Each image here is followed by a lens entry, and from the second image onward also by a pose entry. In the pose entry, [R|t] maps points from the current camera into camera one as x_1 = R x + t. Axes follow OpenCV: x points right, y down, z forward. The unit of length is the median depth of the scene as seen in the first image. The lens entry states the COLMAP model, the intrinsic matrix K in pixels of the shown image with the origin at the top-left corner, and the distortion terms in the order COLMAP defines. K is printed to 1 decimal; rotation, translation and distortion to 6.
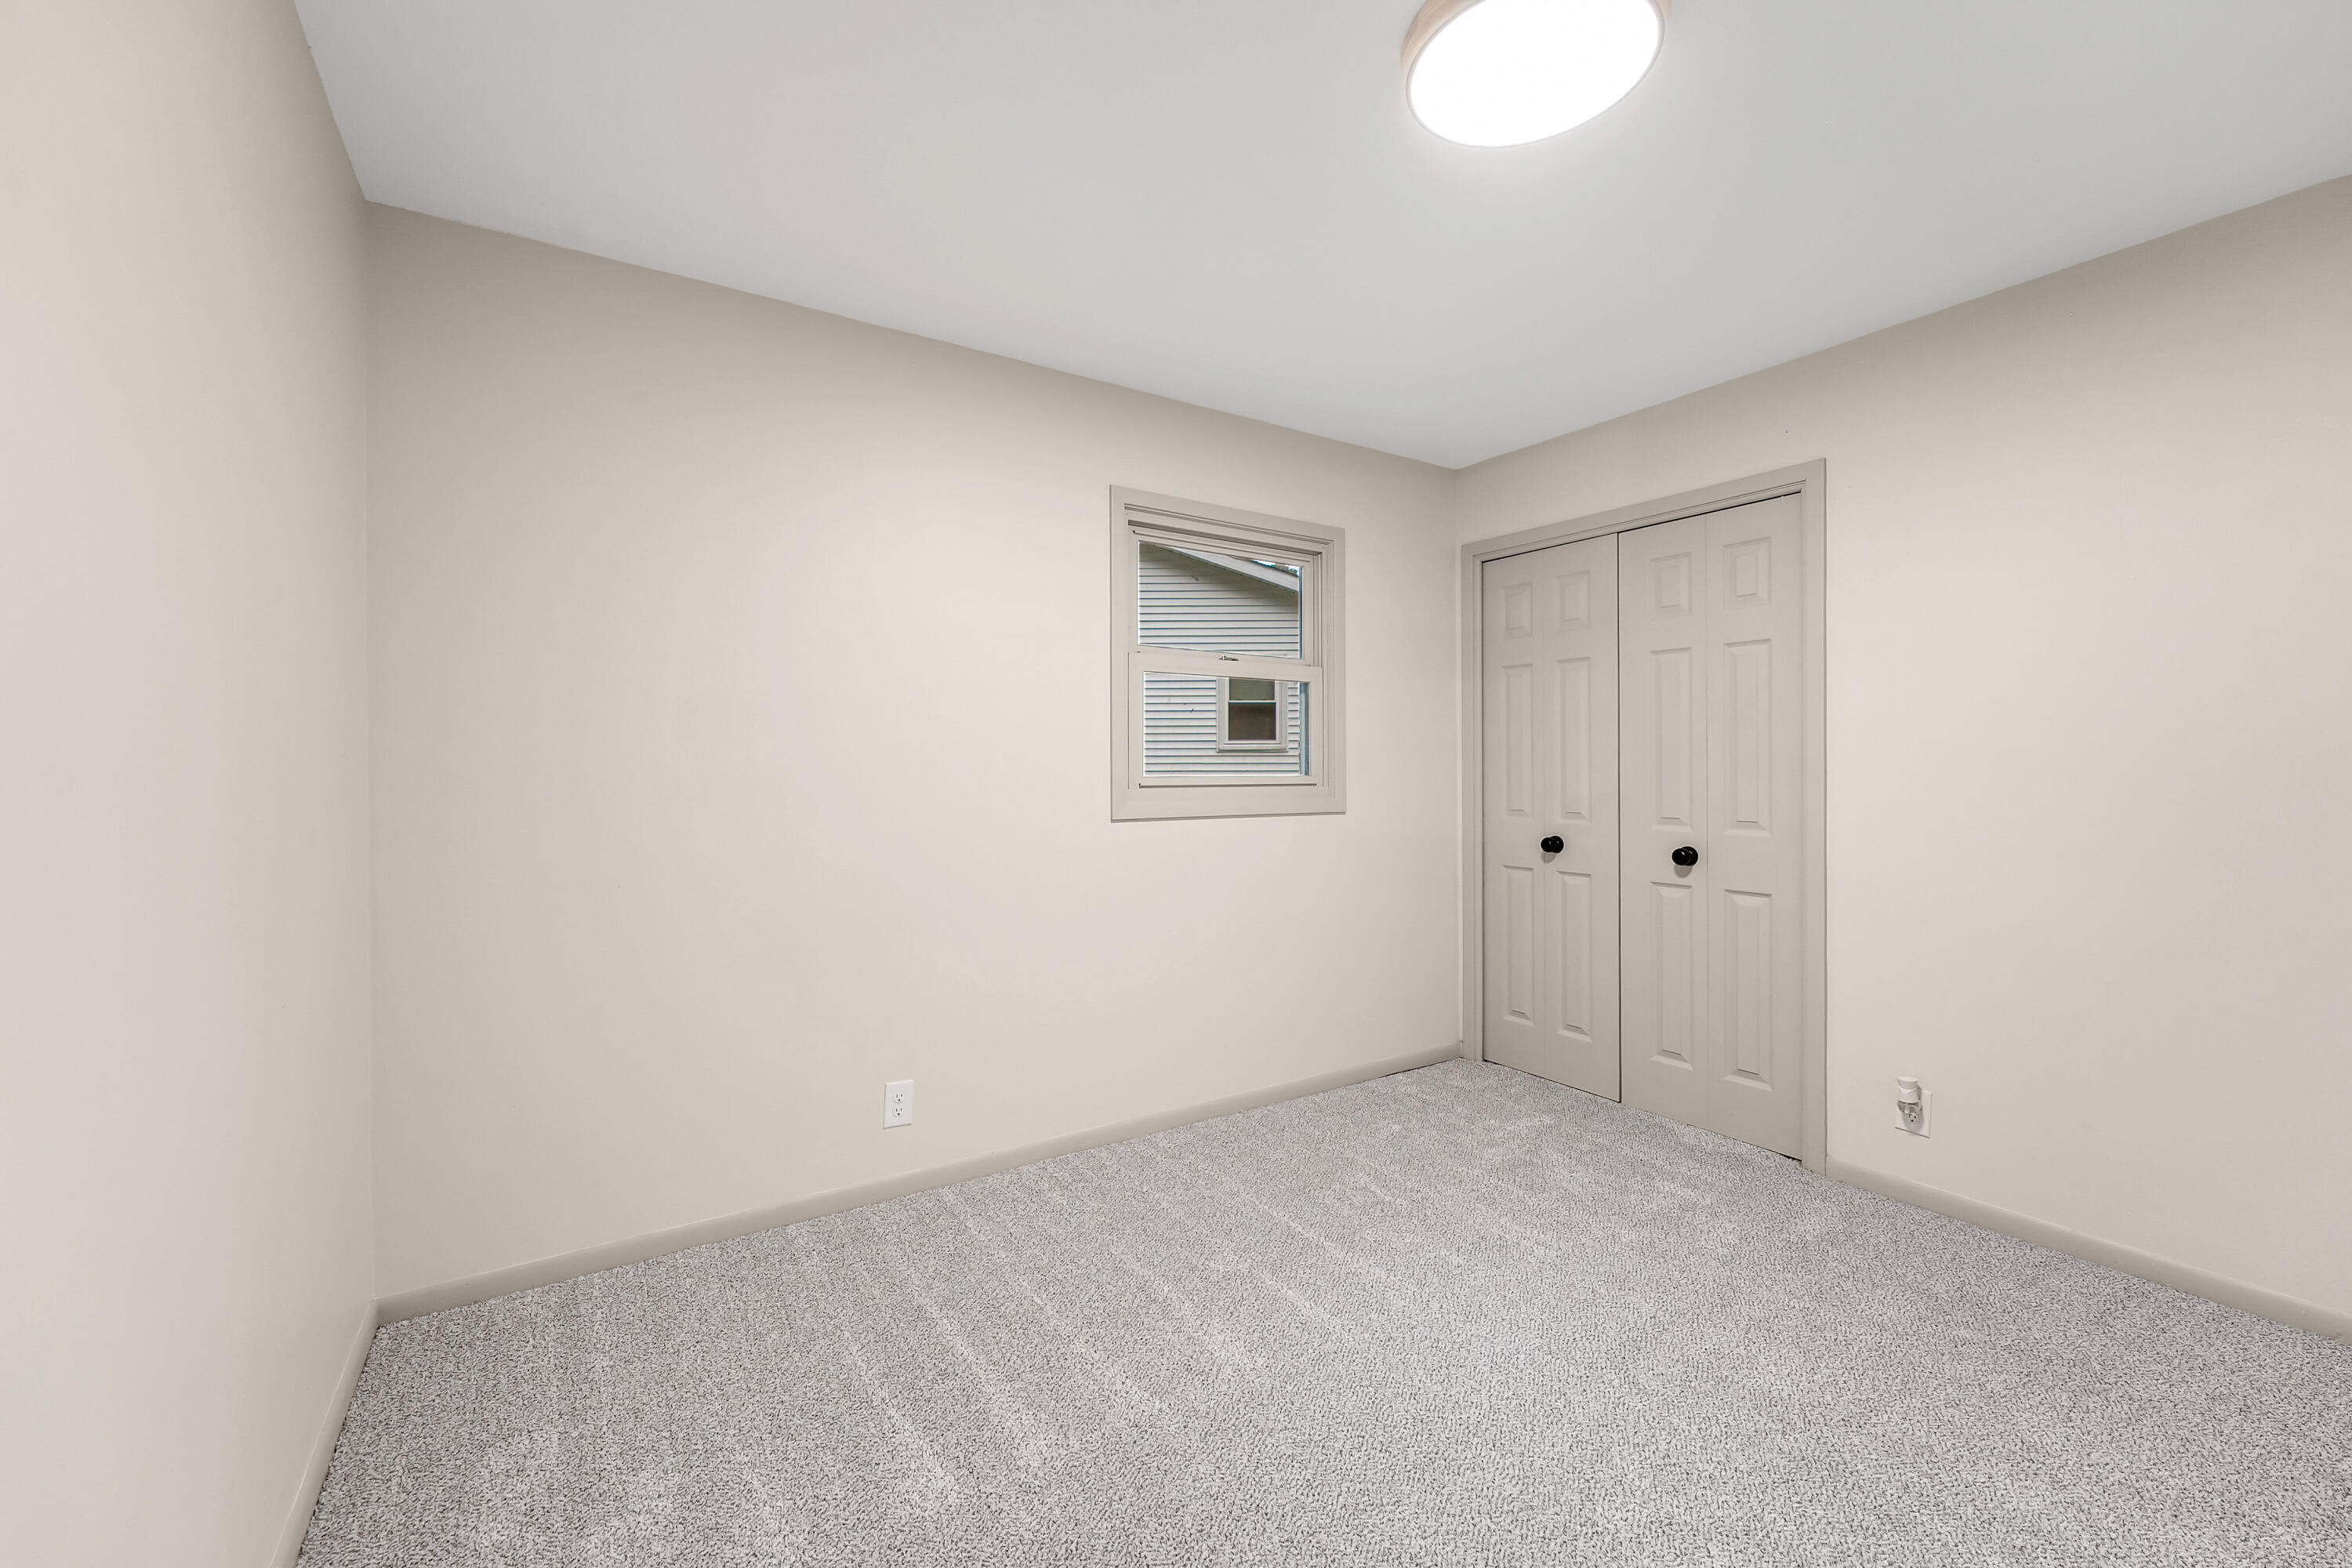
lens RADIAL K [[953.1, 0, 1154.4], [0, 953.1, 769.4], [0, 0, 1]] dist [-0.000519, -0.000181]
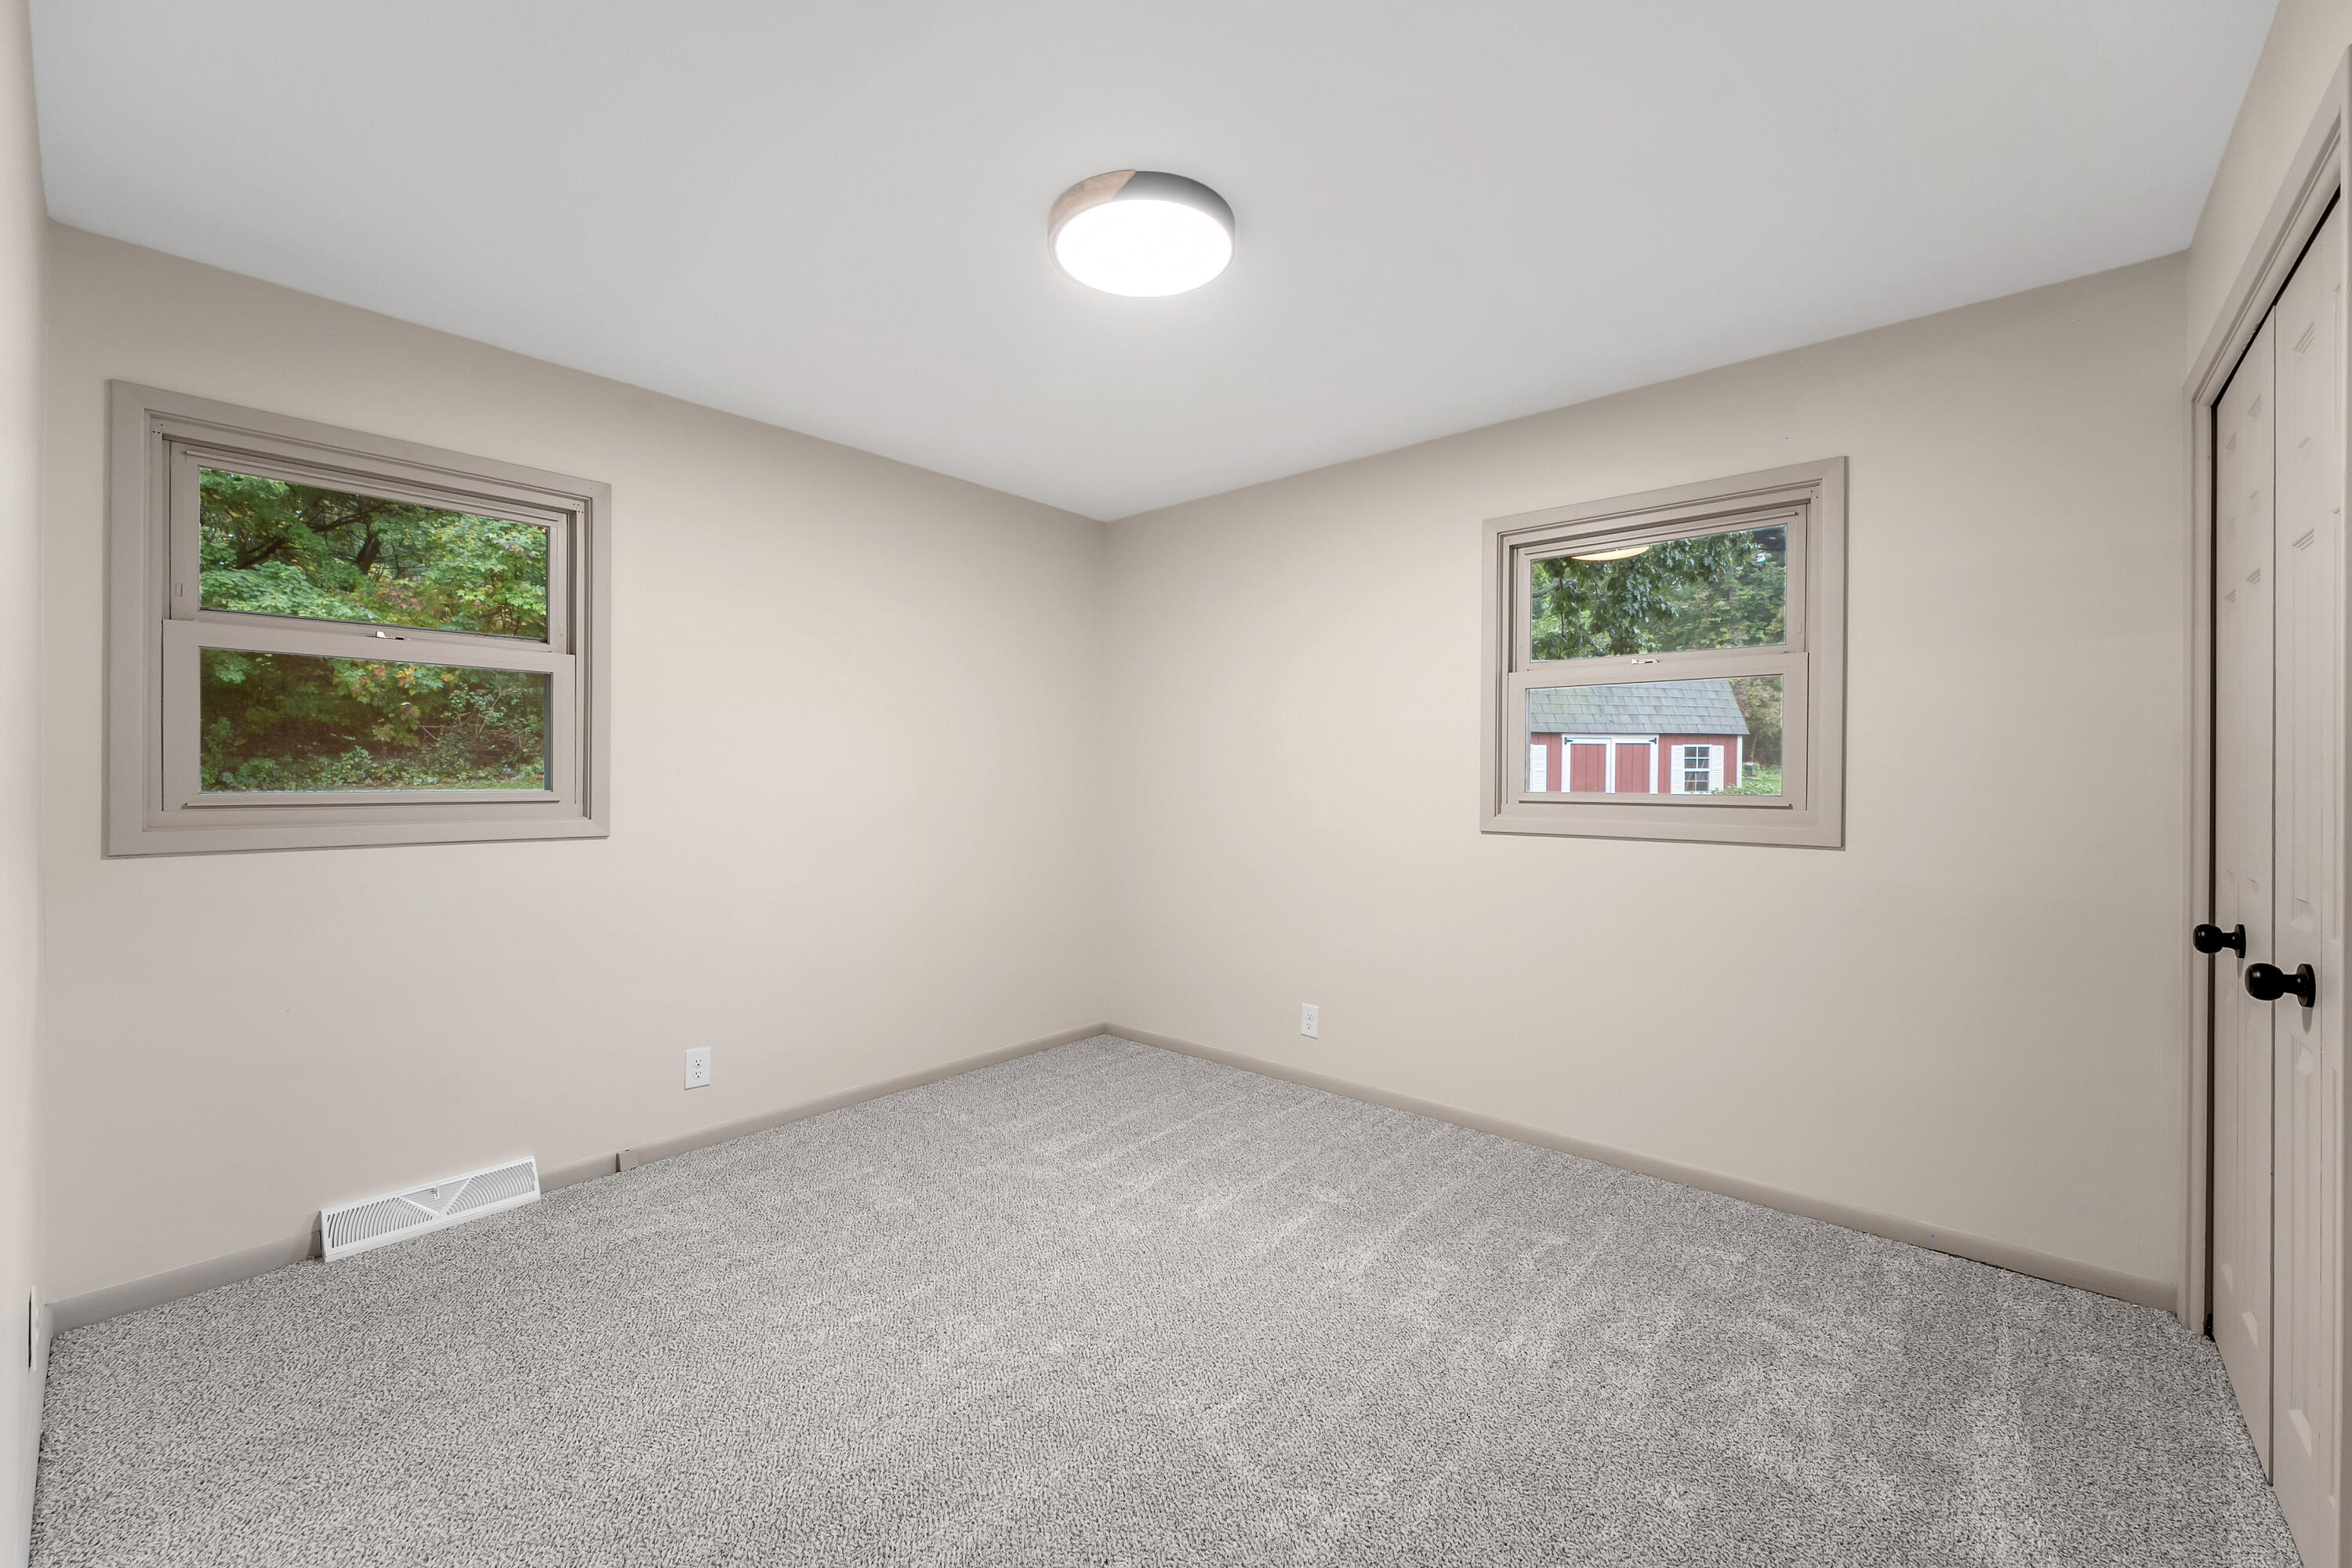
lens RADIAL K [[943.2, 0, 1178.6], [0, 943.2, 789.6], [0, 0, 1]] dist [0.000016, -0.000205]
pose [[0.272617, 0.010135, -0.962069, 0.888664], [-0.011668, 0.999906, 0.007227, 0.001486], [0.962052, 0.009255, 0.272710, 0.377471]]
